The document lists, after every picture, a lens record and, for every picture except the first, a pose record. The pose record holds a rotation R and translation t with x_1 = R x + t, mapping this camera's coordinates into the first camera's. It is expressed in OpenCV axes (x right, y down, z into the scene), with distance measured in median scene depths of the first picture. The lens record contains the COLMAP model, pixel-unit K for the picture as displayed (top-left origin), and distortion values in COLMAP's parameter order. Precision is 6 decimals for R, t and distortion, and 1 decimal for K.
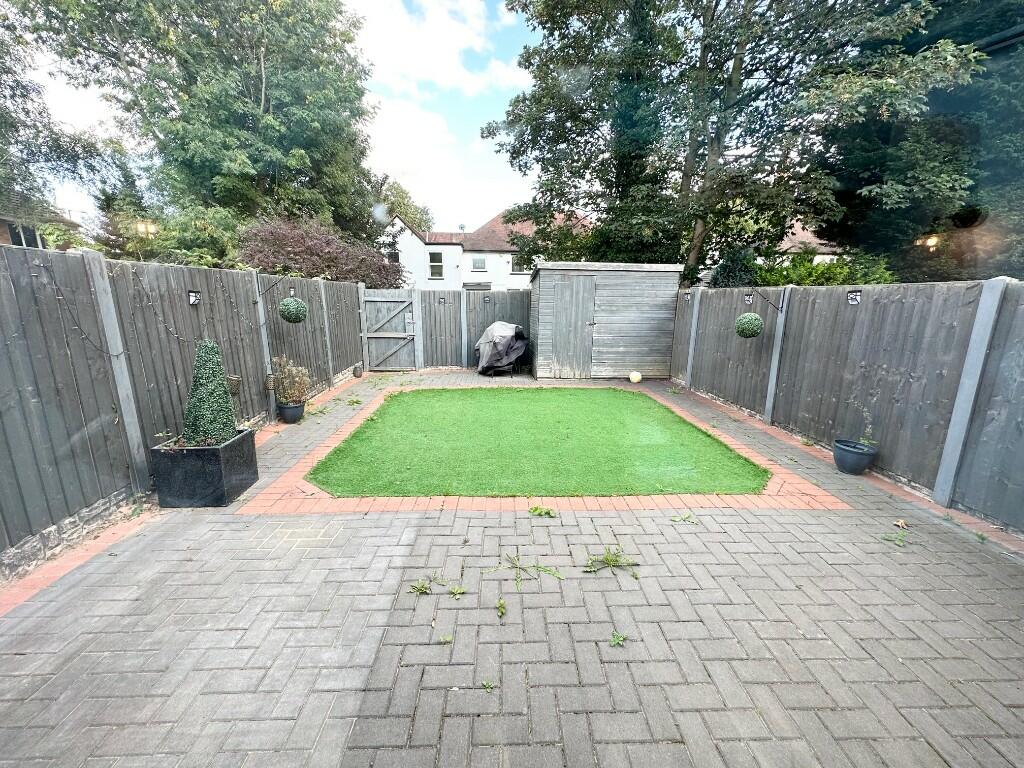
lens RADIAL K [[404.8, 0, 512.0], [0, 404.8, 384.0], [0, 0, 1]] dist [-0.000525, -0.000170]
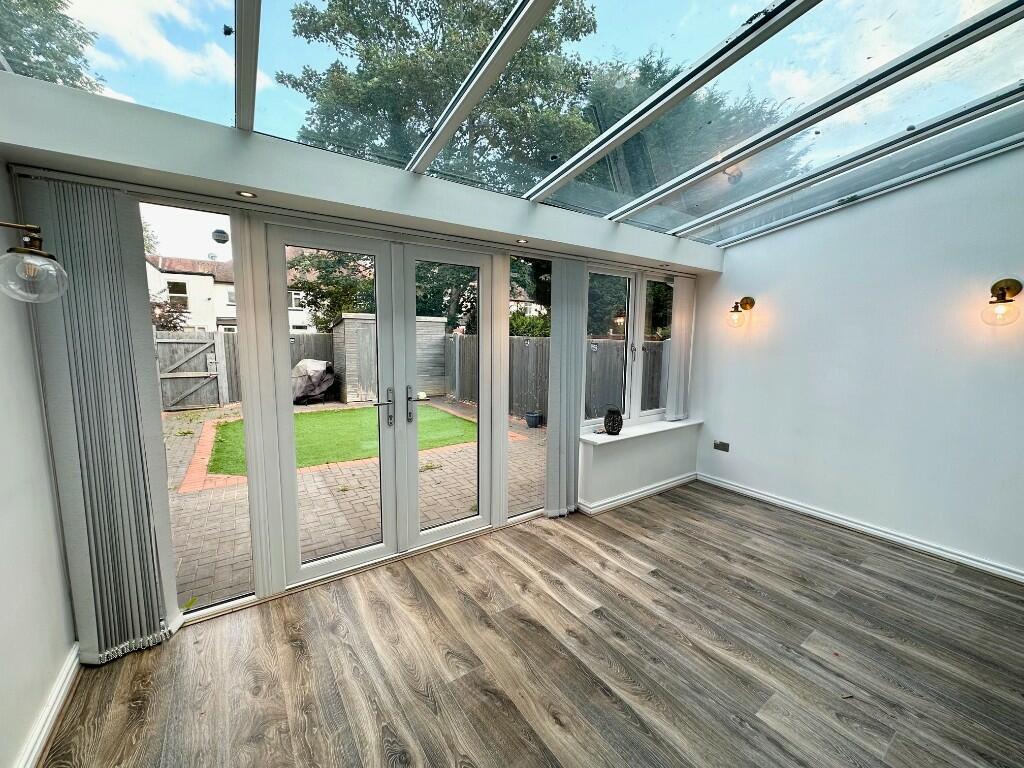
lens RADIAL K [[404.8, 0, 512.0], [0, 404.8, 384.0], [0, 0, 1]] dist [-0.000525, -0.000170]
pose [[0.854094, -0.058669, 0.516799, -0.136050], [0.101160, 0.993381, -0.054411, 0.045078], [-0.510186, 0.098751, 0.854376, -0.323115]]
